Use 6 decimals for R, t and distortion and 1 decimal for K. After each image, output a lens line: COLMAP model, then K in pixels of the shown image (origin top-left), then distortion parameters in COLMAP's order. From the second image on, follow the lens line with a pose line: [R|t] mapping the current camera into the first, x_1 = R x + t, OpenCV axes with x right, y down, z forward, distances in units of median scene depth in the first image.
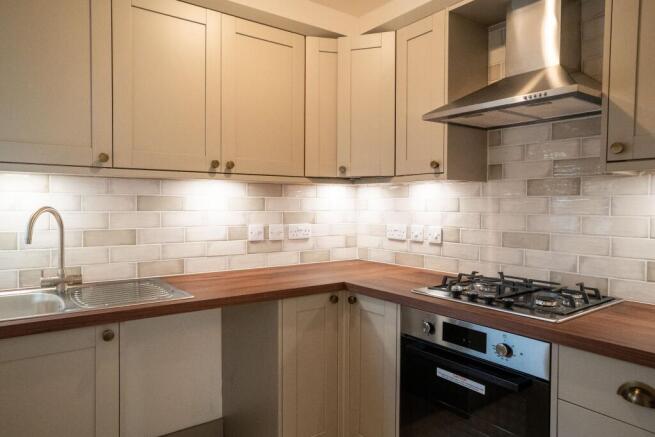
lens RADIAL K [[417.9, 0, 325.7], [0, 417.9, 216.8], [0, 0, 1]] dist [-0.020950, 0.007739]
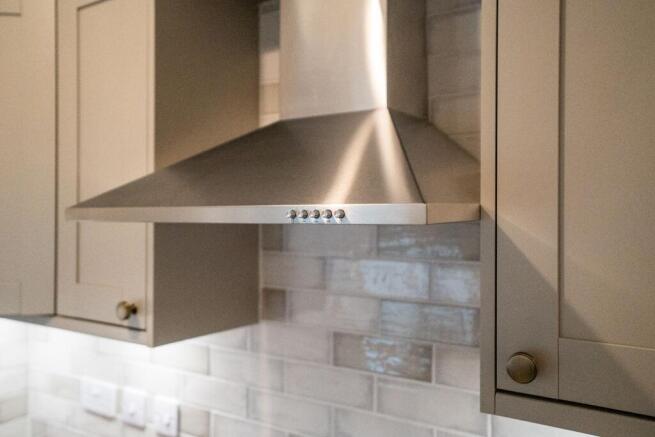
lens RADIAL K [[546.1, 0, 321.5], [0, 546.1, 218.2], [0, 0, 1]] dist [0.004479, 0.002187]
pose [[0.934452, 0.001562, 0.356085, 0.225357], [0.011849, 0.999300, -0.035478, -0.177368], [-0.355891, 0.037372, 0.933780, 0.374626]]
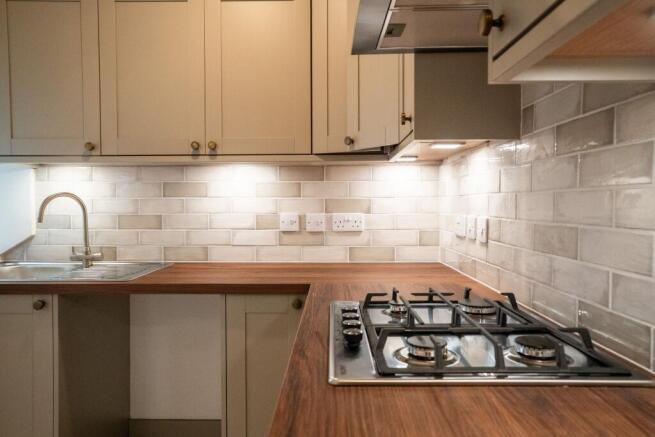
lens RADIAL K [[457.6, 0, 322.3], [0, 457.6, 216.2], [0, 0, 1]] dist [0.029639, 0.005832]
pose [[0.798858, 0.009611, -0.601443, 0.542352], [-0.009375, 0.999950, 0.003527, 0.024933], [0.601447, 0.002821, 0.798908, 0.308938]]
